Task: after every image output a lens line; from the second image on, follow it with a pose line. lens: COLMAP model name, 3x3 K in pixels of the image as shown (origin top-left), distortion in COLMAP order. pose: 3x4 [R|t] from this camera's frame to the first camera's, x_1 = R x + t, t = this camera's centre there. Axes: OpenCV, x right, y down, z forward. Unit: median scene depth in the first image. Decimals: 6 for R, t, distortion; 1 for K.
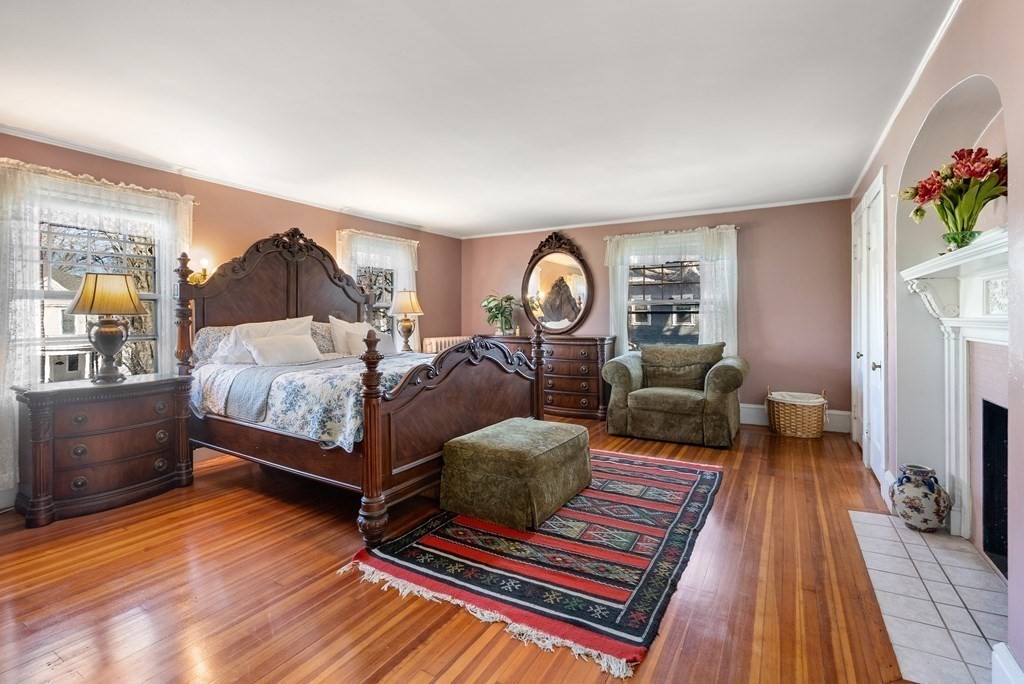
lens RADIAL K [[472.5, 0, 522.8], [0, 472.5, 320.2], [0, 0, 1]] dist [0.000033, 0.000450]
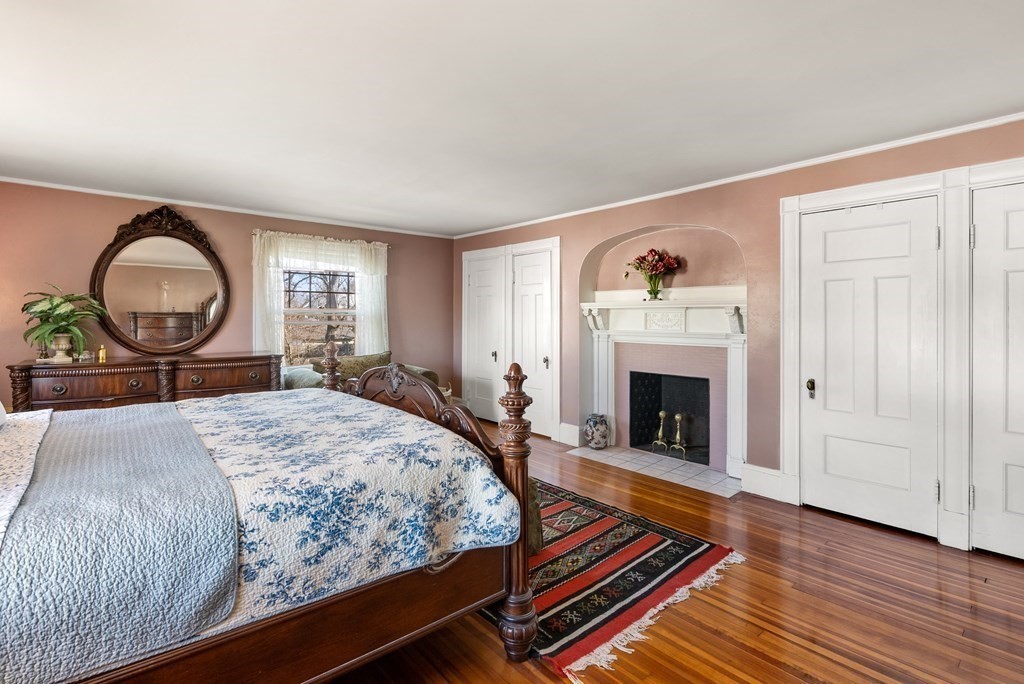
lens RADIAL K [[472.5, 0, 497.4], [0, 472.5, 320.4], [0, 0, 1]] dist [0.000033, 0.000450]
pose [[0.345801, -0.001056, 0.938307, -1.010730], [0.003112, 0.999995, -0.000021, -0.046421], [-0.938303, 0.002927, 0.345802, 0.769757]]
